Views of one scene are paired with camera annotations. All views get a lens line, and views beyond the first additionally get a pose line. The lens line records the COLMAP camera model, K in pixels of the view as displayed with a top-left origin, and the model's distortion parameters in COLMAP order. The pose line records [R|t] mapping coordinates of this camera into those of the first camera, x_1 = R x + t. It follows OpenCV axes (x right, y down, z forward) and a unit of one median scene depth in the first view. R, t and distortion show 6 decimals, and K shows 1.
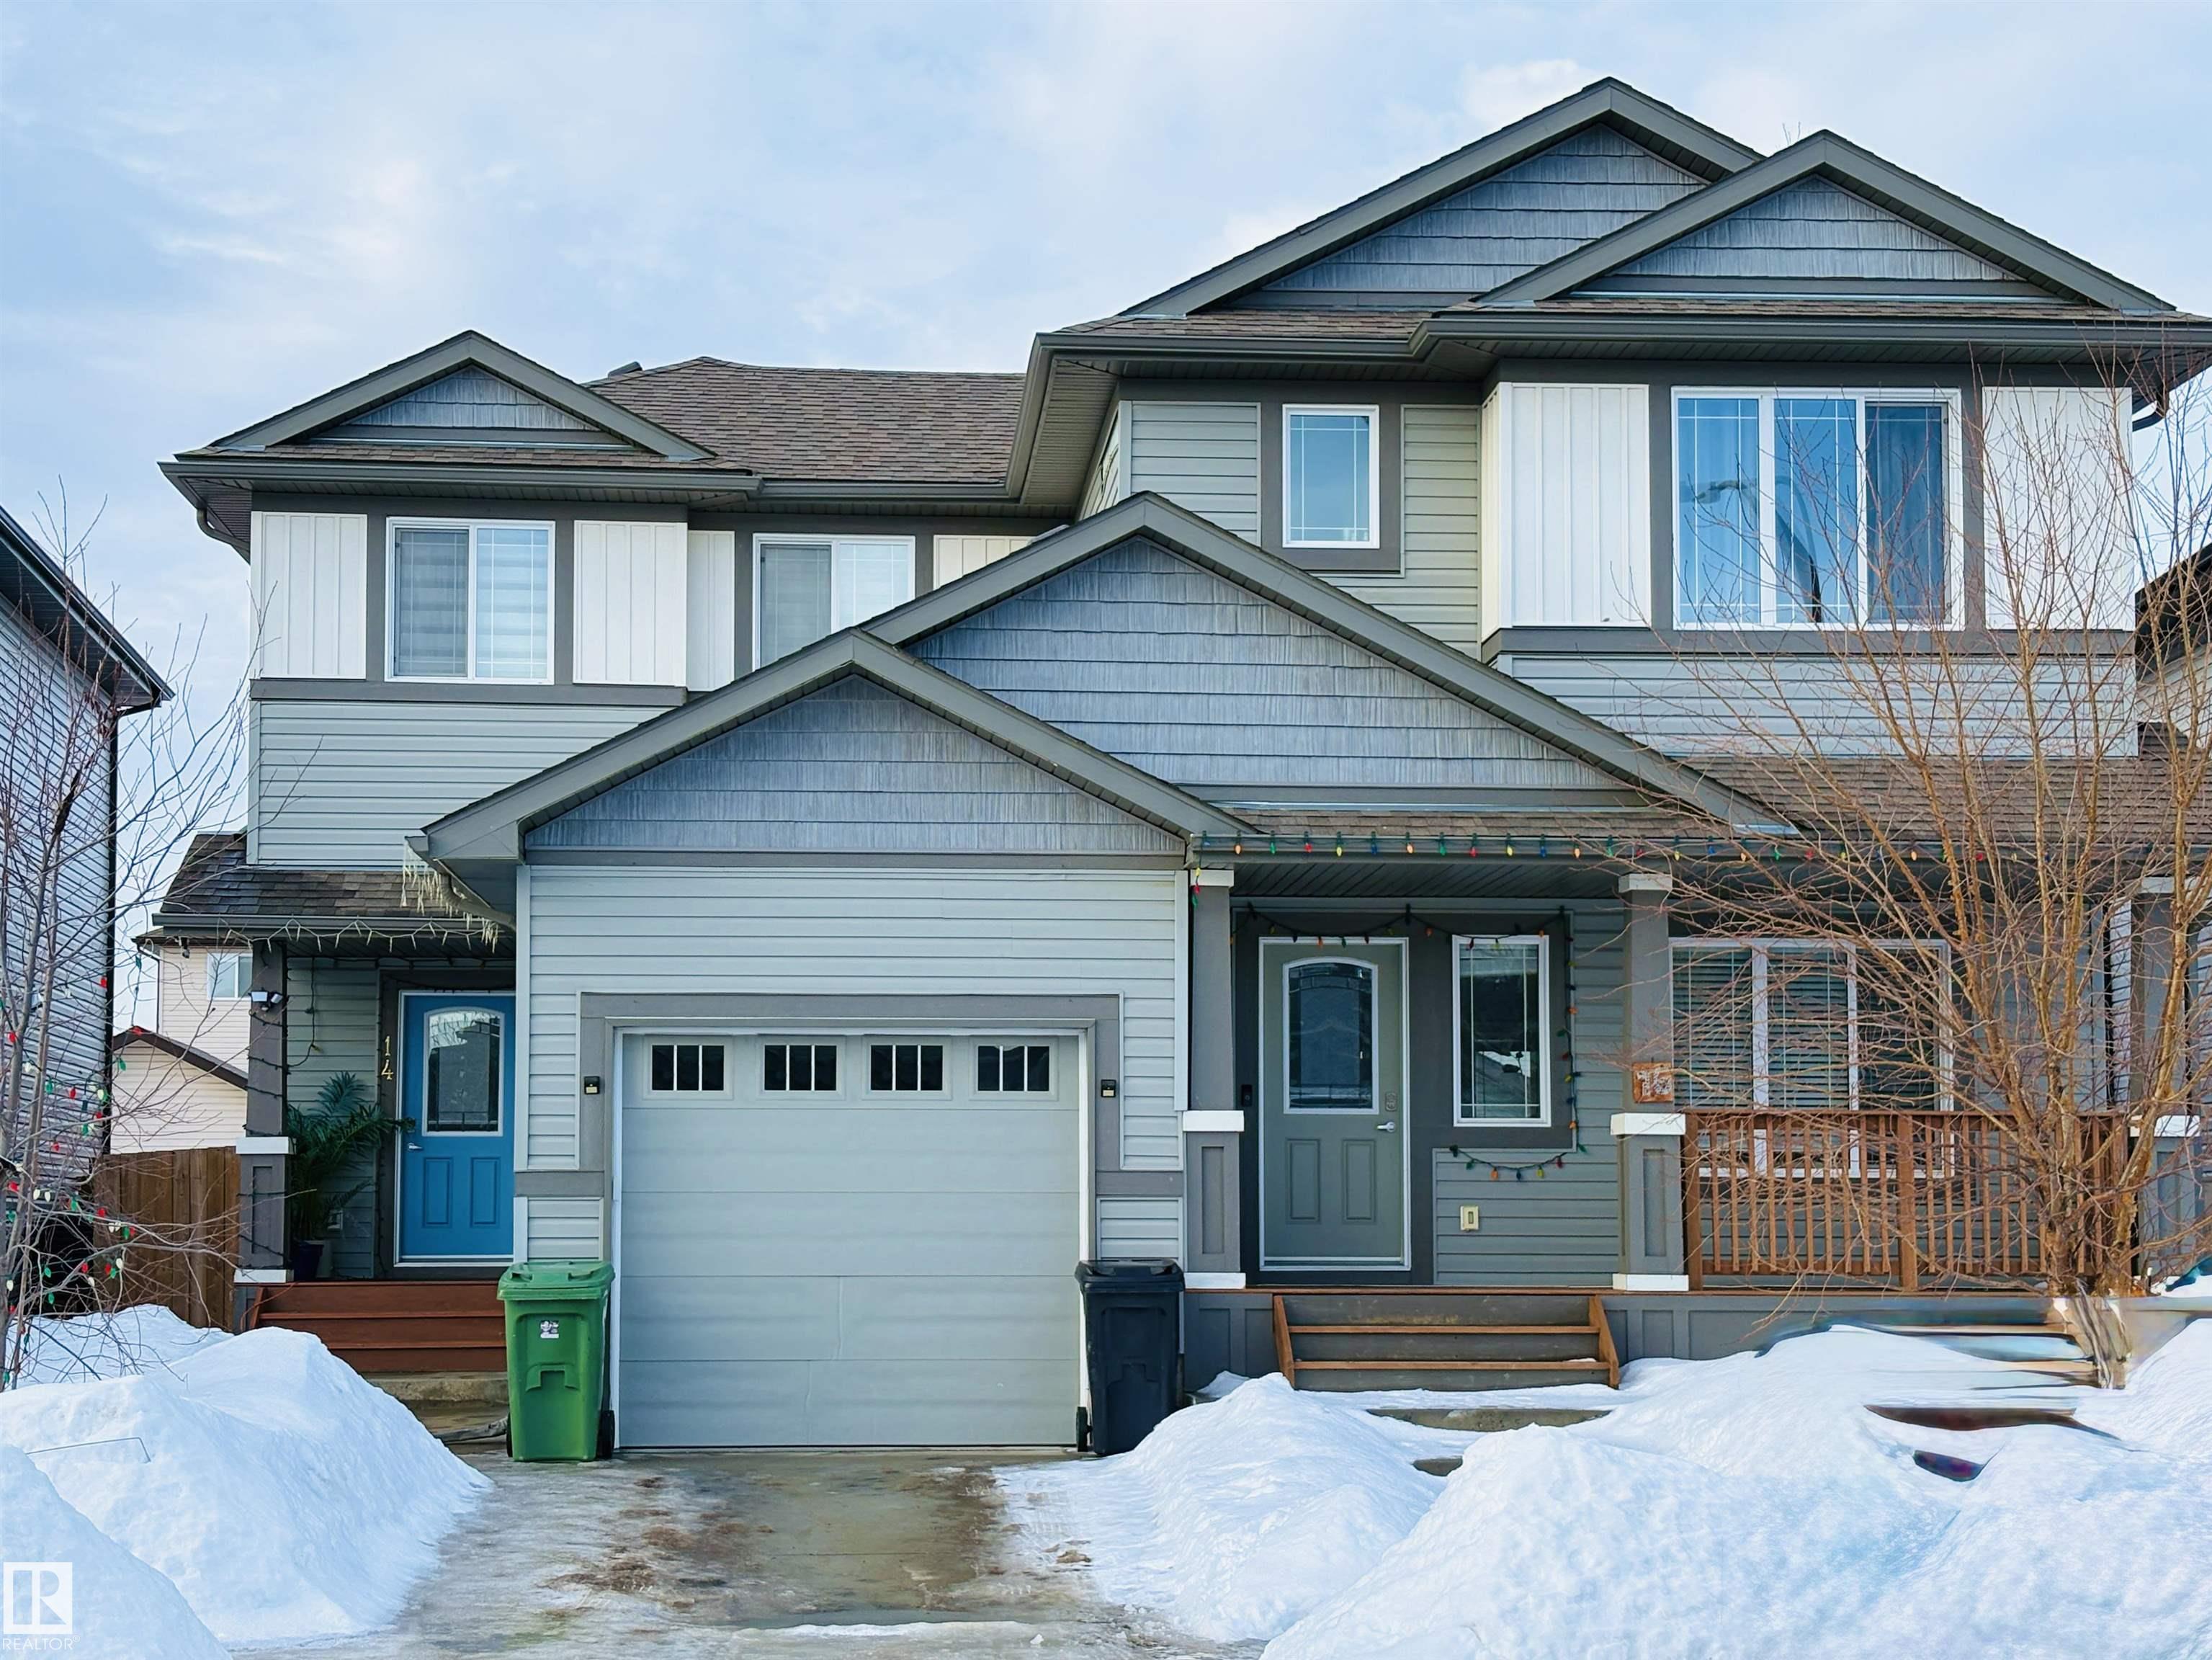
lens RADIAL K [[3475.0, 0, 1115.4], [0, 3475.0, 996.0], [0, 0, 1]] dist [0.189458, -0.960278]
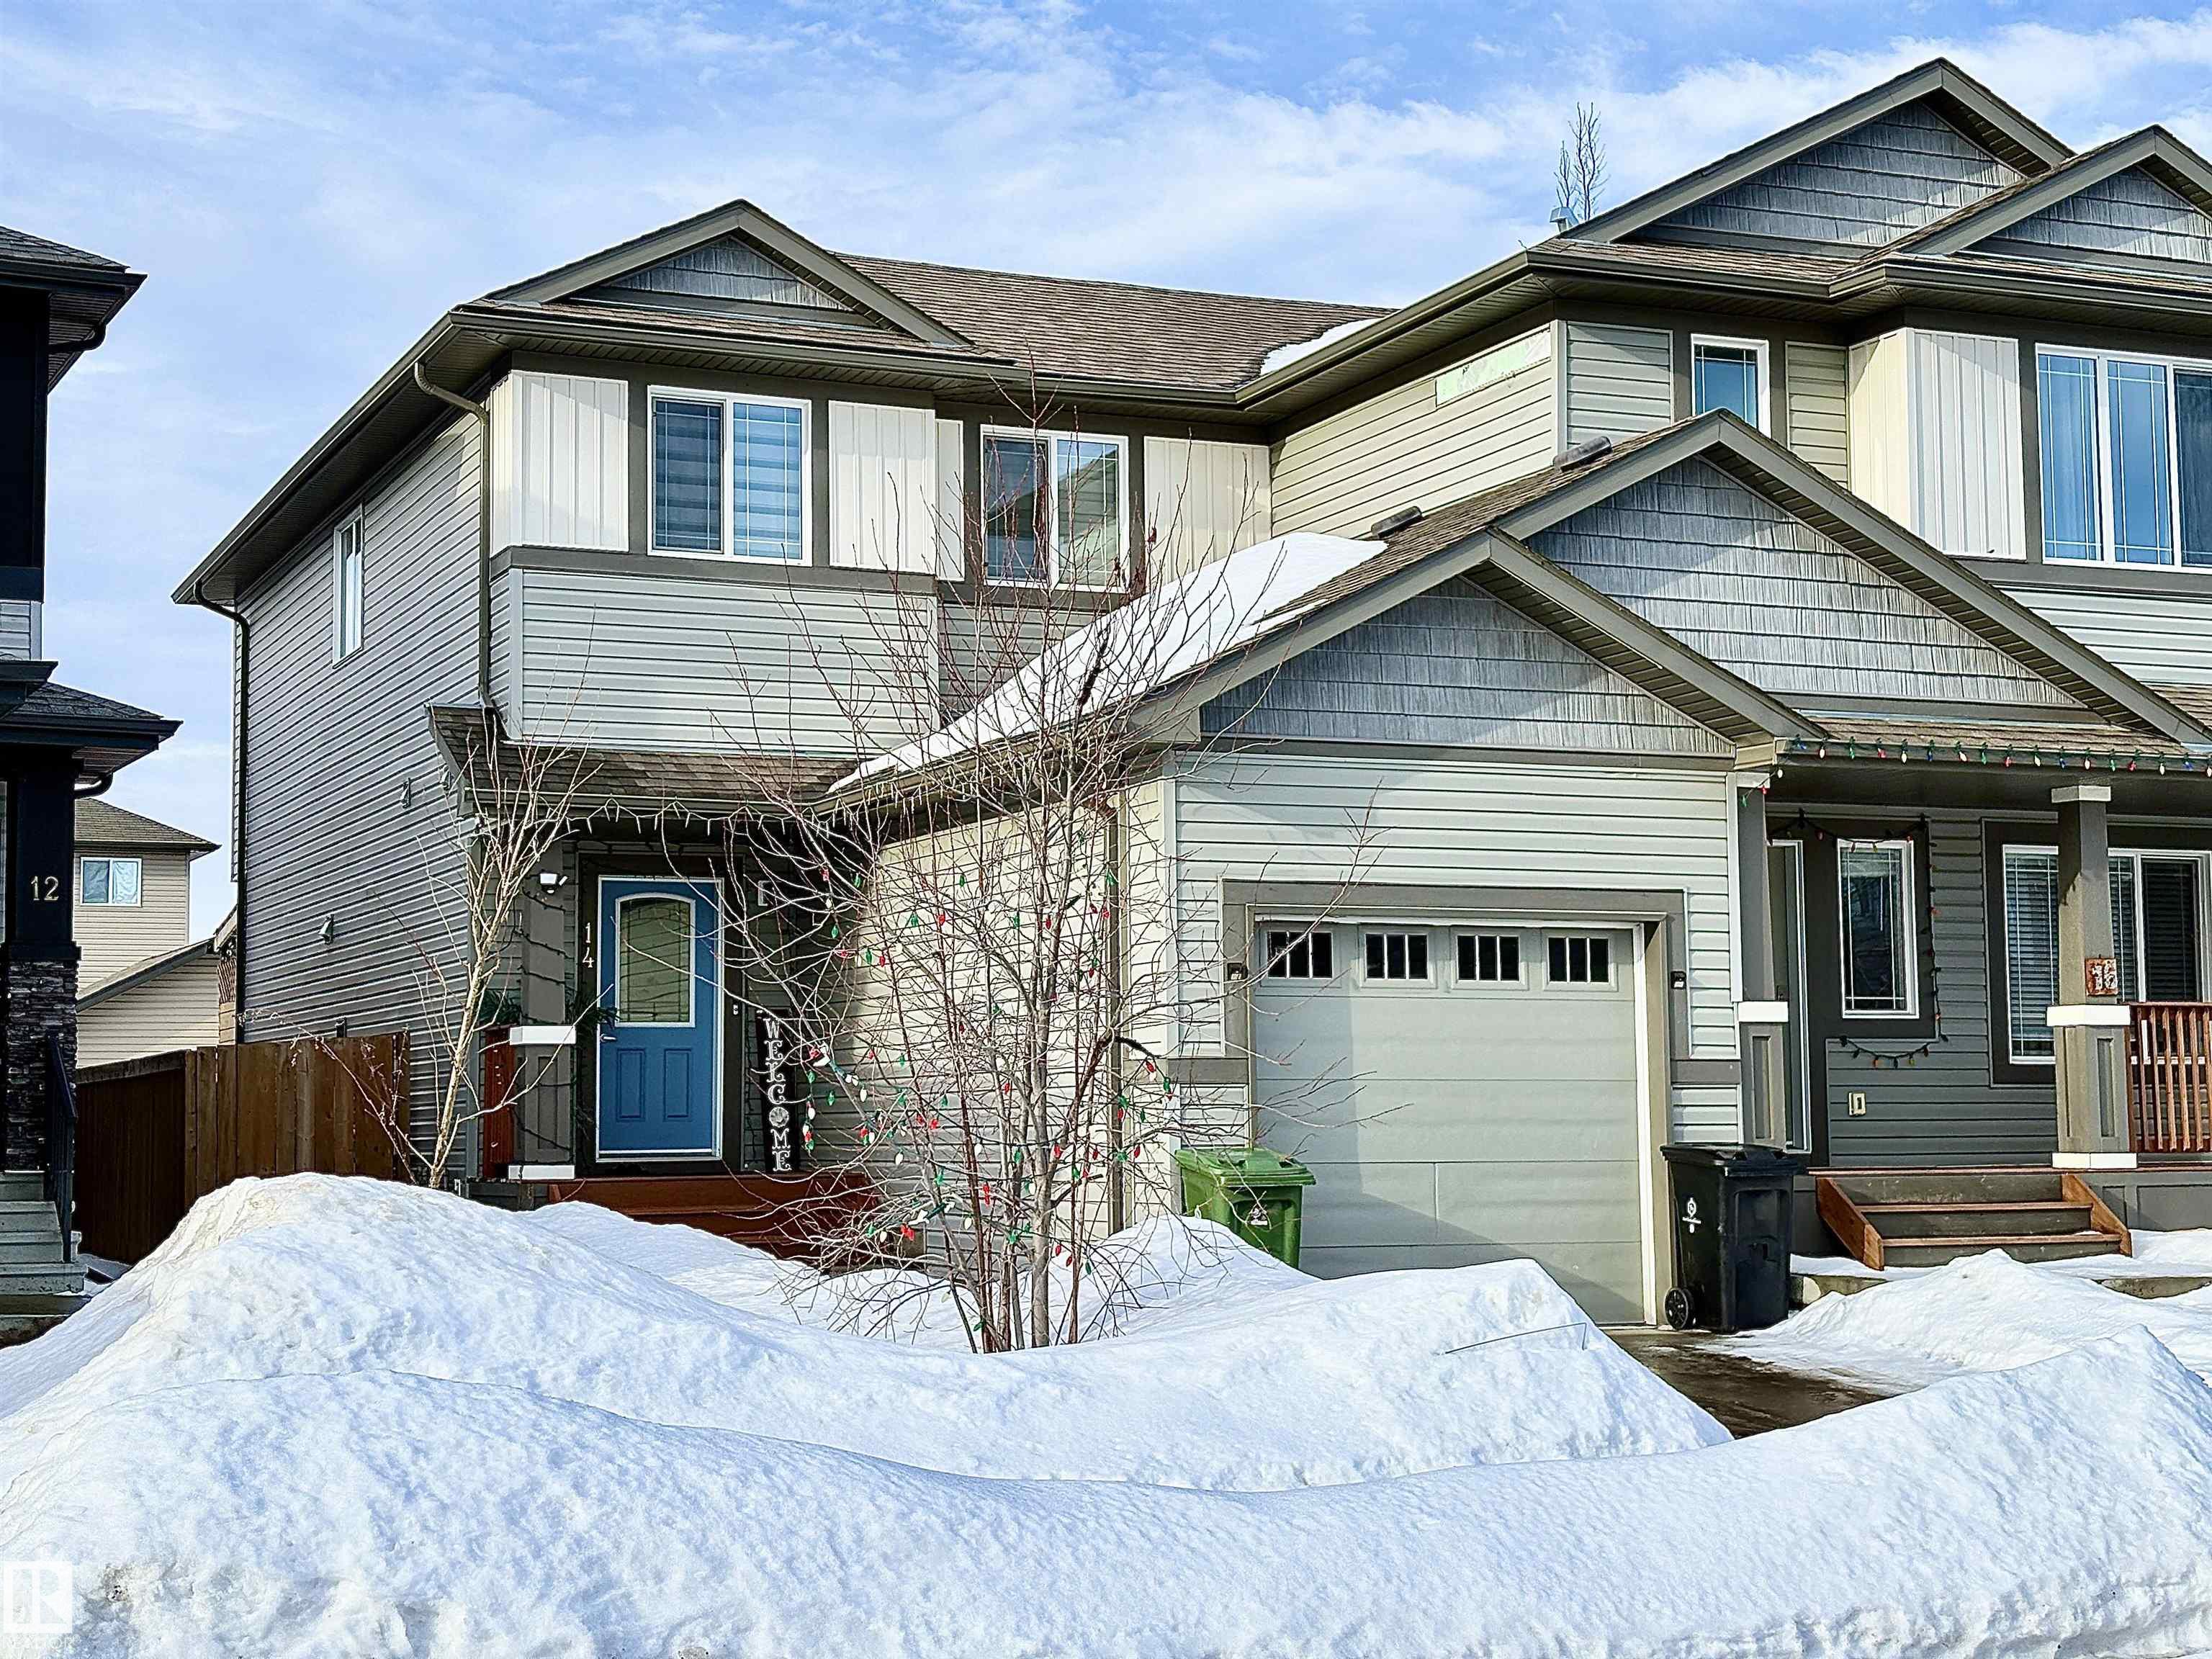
lens RADIAL K [[3338.8, 0, 1106.0], [0, 3338.8, 829.5], [0, 0, 1]] dist [0.176157, -0.804353]
pose [[0.944968, 0.020092, 0.326545, -0.455259], [-0.013243, 0.999644, -0.023183, 0.006685], [-0.326895, 0.017582, 0.944897, 0.098895]]
